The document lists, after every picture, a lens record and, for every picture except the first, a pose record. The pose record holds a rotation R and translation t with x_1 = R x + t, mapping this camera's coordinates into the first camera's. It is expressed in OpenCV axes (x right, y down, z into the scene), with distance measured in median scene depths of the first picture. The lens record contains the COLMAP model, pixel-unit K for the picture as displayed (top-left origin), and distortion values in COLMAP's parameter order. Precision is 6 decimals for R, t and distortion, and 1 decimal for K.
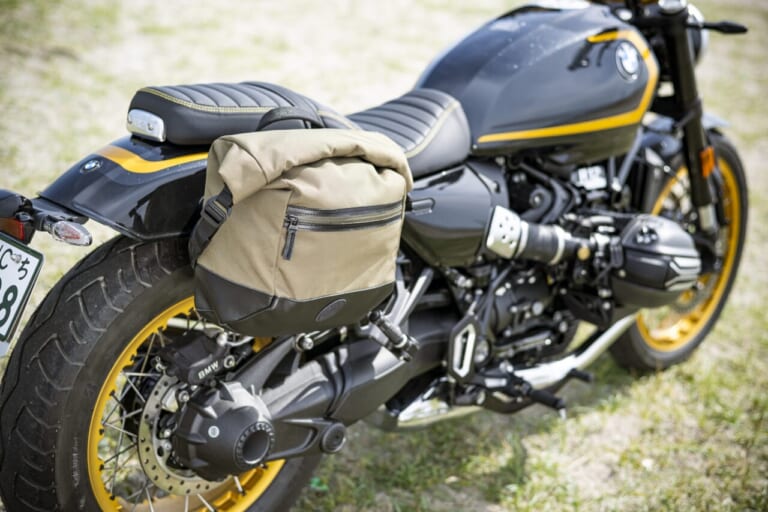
lens RADIAL K [[1123.9, 0, 384.0], [0, 1123.9, 256.0], [0, 0, 1]] dist [0.000911, -0.135483]
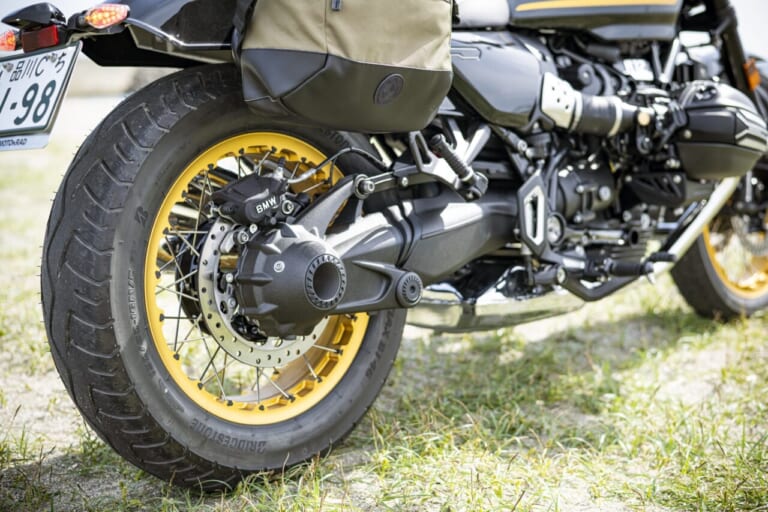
lens RADIAL K [[1123.9, 0, 384.0], [0, 1123.9, 256.0], [0, 0, 1]] dist [0.000911, -0.135483]
pose [[0.990644, -0.135511, -0.016135, -0.047325], [0.129725, 0.971799, -0.196923, 0.315393], [0.042366, 0.192988, 0.980286, 0.095697]]
